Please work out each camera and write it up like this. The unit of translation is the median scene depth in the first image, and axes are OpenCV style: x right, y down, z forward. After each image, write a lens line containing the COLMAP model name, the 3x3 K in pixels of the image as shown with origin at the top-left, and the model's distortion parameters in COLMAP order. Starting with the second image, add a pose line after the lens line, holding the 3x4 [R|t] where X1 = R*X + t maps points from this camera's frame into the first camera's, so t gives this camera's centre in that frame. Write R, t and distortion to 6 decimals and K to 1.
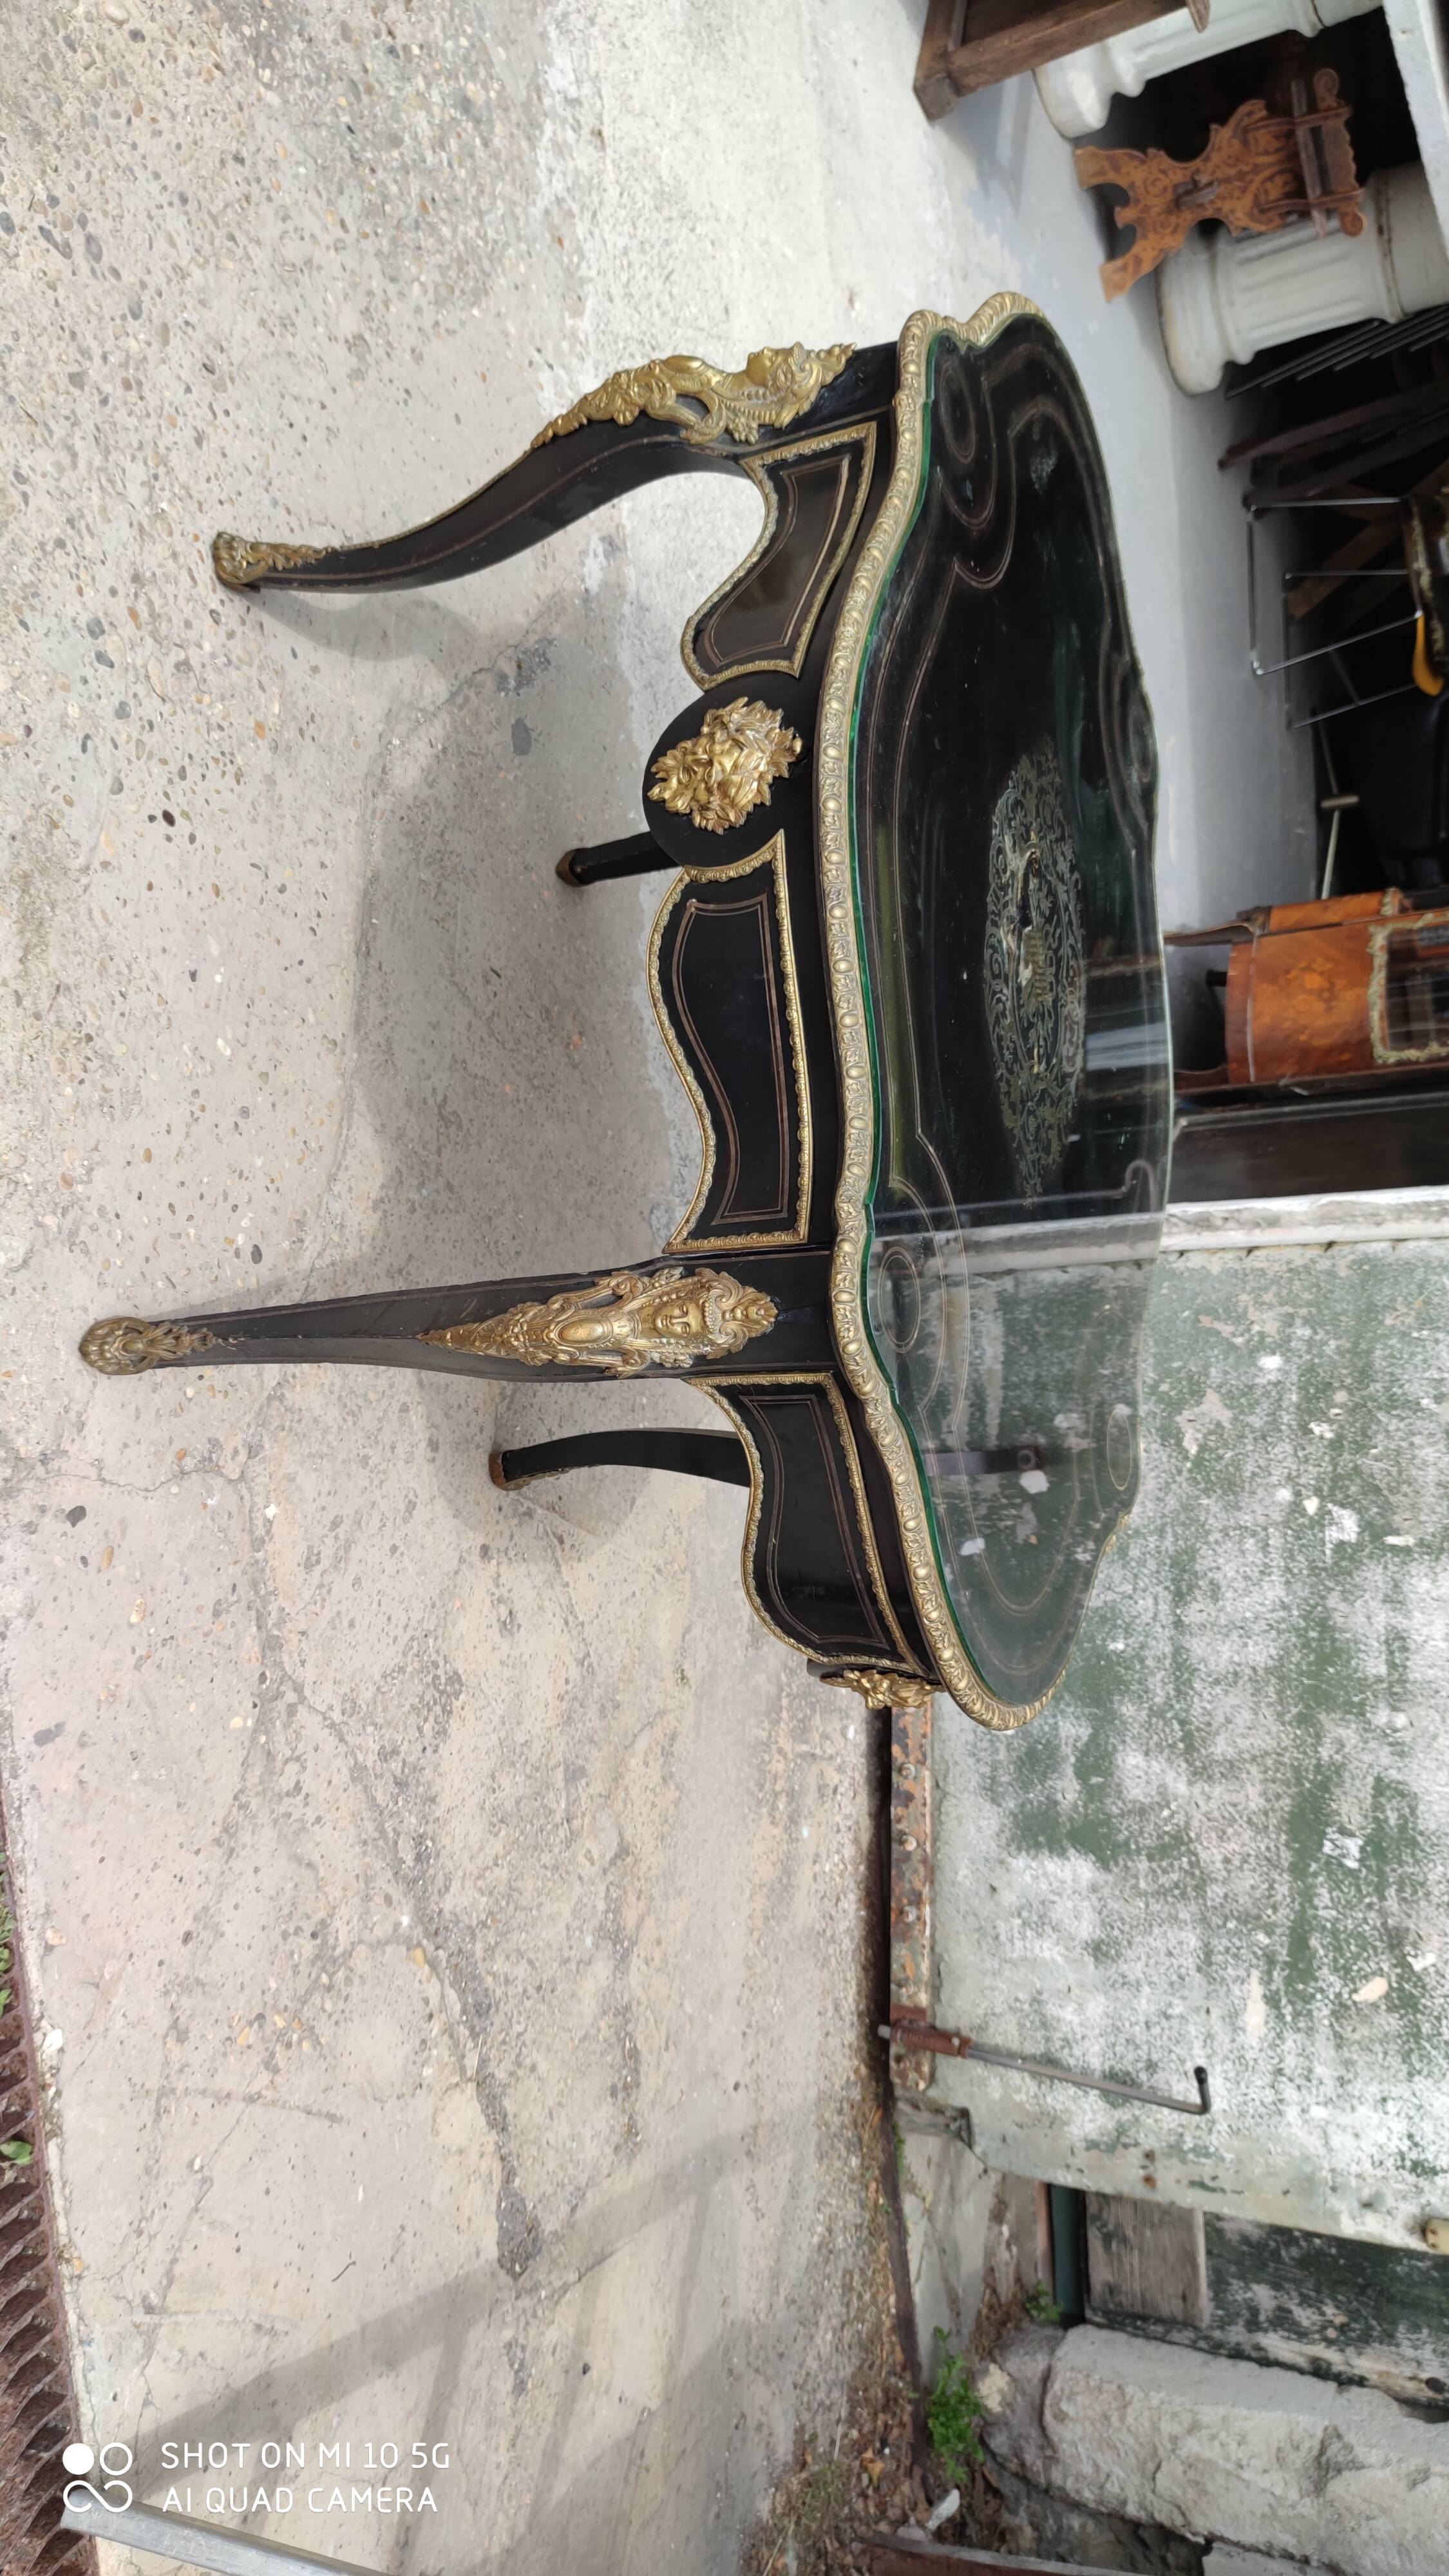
lens RADIAL K [[1917.2, 0, 720.9], [0, 1917.2, 1286.9], [0, 0, 1]] dist [0.051105, -0.055005]
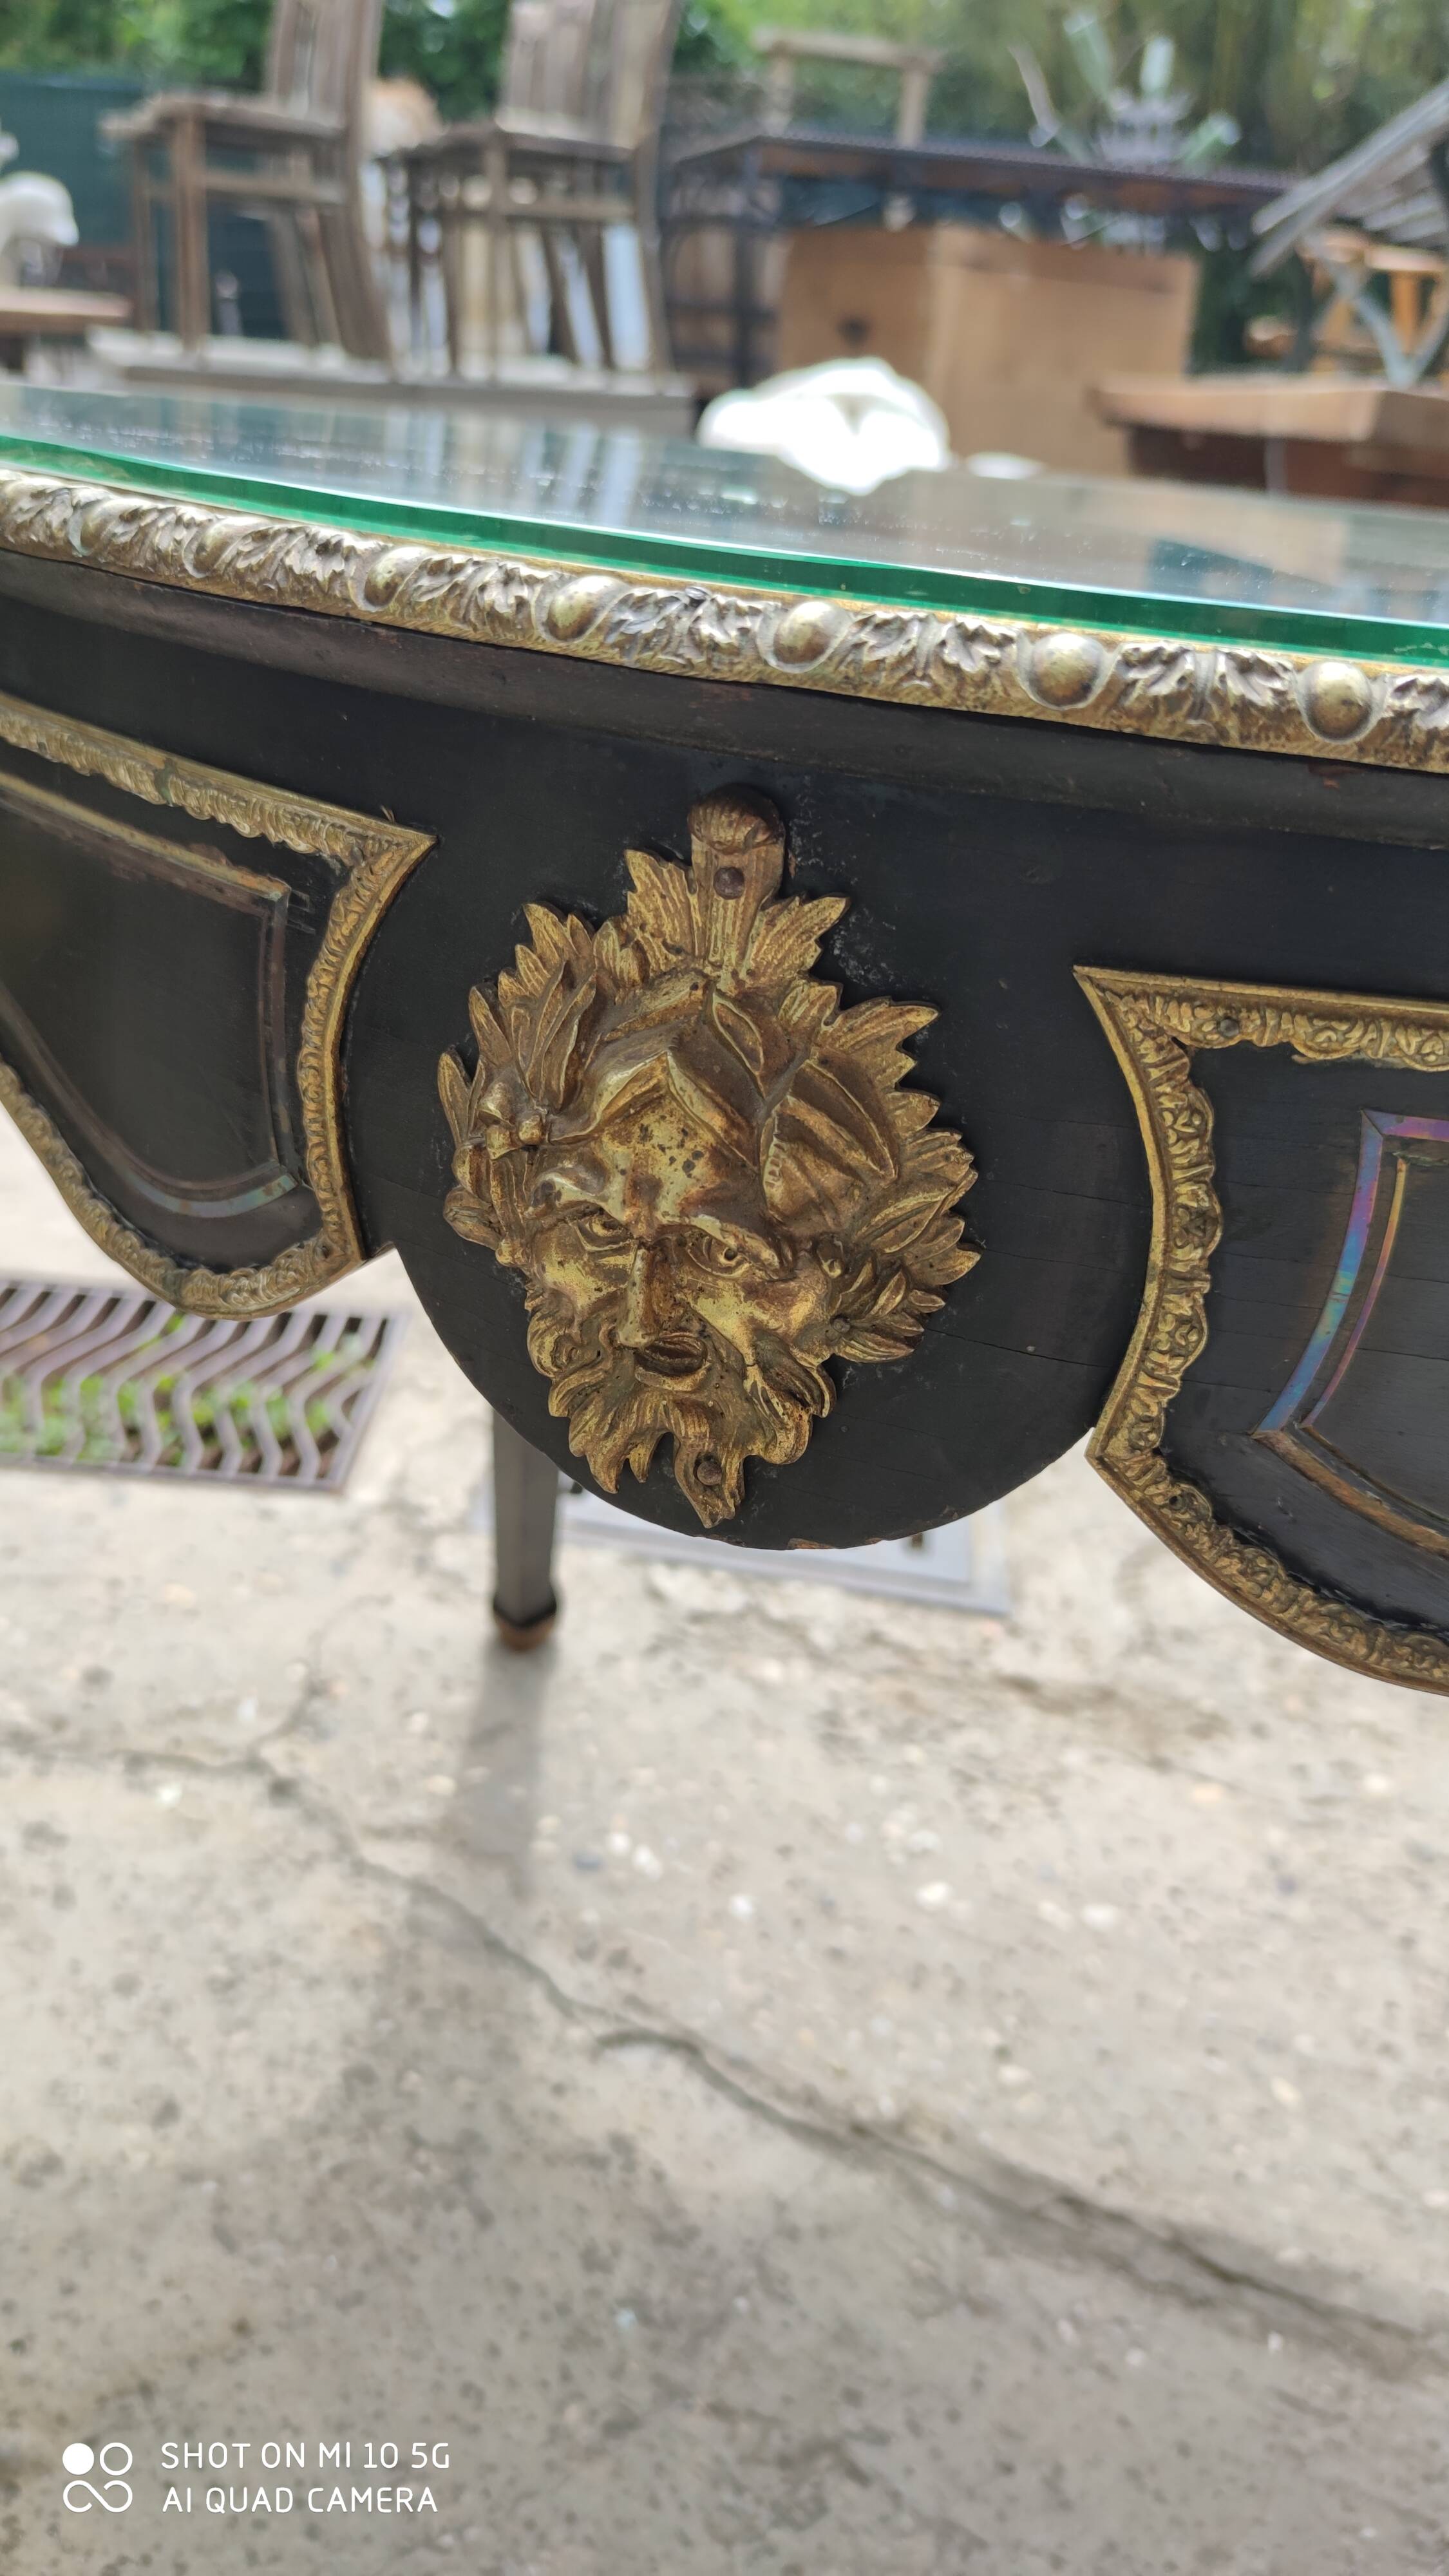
lens RADIAL K [[1934.6, 0, 705.4], [0, 1934.6, 1278.1], [0, 0, 1]] dist [0.002261, 0.001984]
pose [[-0.042289, -0.616159, -0.786486, 0.335680], [-0.988733, -0.087328, 0.121579, -0.109556], [-0.143594, 0.782766, -0.605524, 1.210079]]
